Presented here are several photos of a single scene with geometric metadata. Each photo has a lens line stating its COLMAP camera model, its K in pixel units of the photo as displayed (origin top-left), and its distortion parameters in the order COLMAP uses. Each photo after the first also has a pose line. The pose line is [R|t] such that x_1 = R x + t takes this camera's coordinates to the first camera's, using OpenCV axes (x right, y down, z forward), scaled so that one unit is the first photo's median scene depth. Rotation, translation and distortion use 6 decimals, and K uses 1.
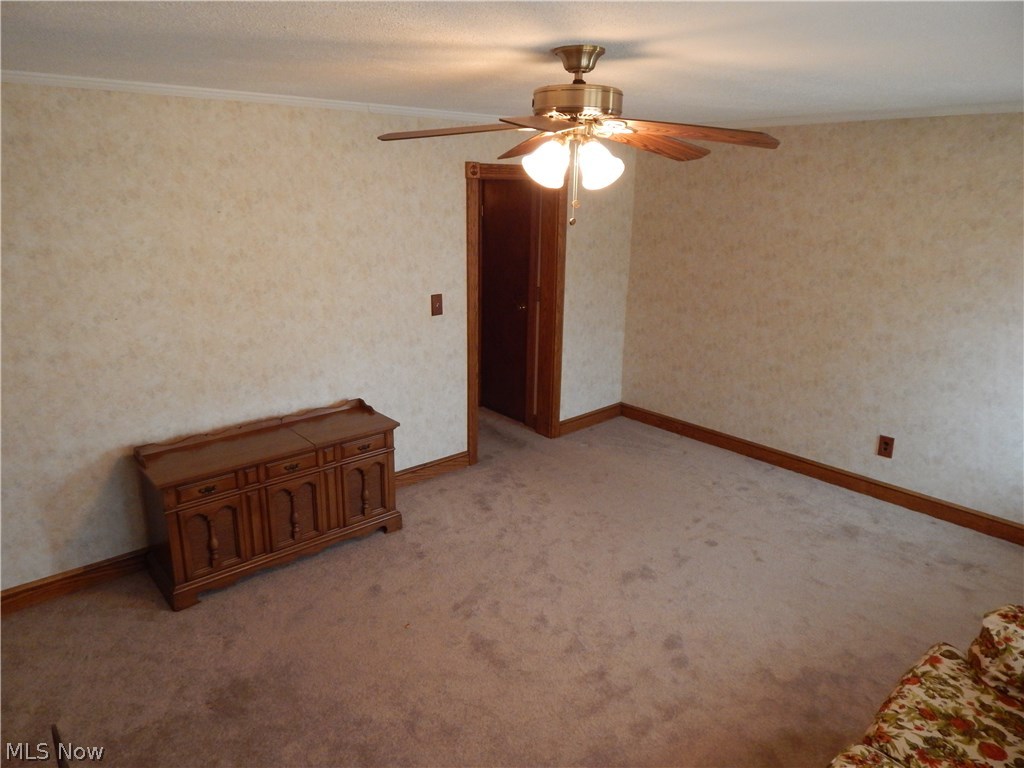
lens RADIAL K [[679.4, 0, 504.7], [0, 679.4, 382.5], [0, 0, 1]] dist [0.005281, -0.006746]
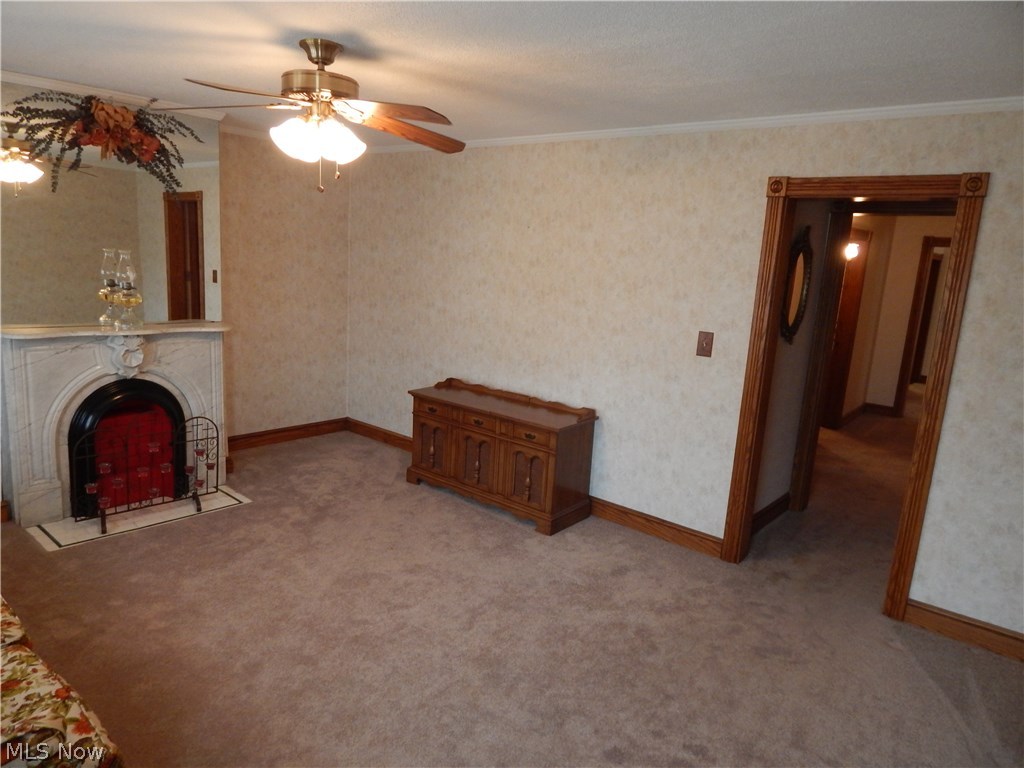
lens RADIAL K [[679.4, 0, 508.8], [0, 679.4, 381.6], [0, 0, 1]] dist [0.005281, -0.006746]
pose [[0.149486, 0.179507, -0.972333, 0.903424], [-0.334207, 0.934678, 0.121175, -0.116860], [0.930569, 0.306847, 0.199714, 0.786981]]
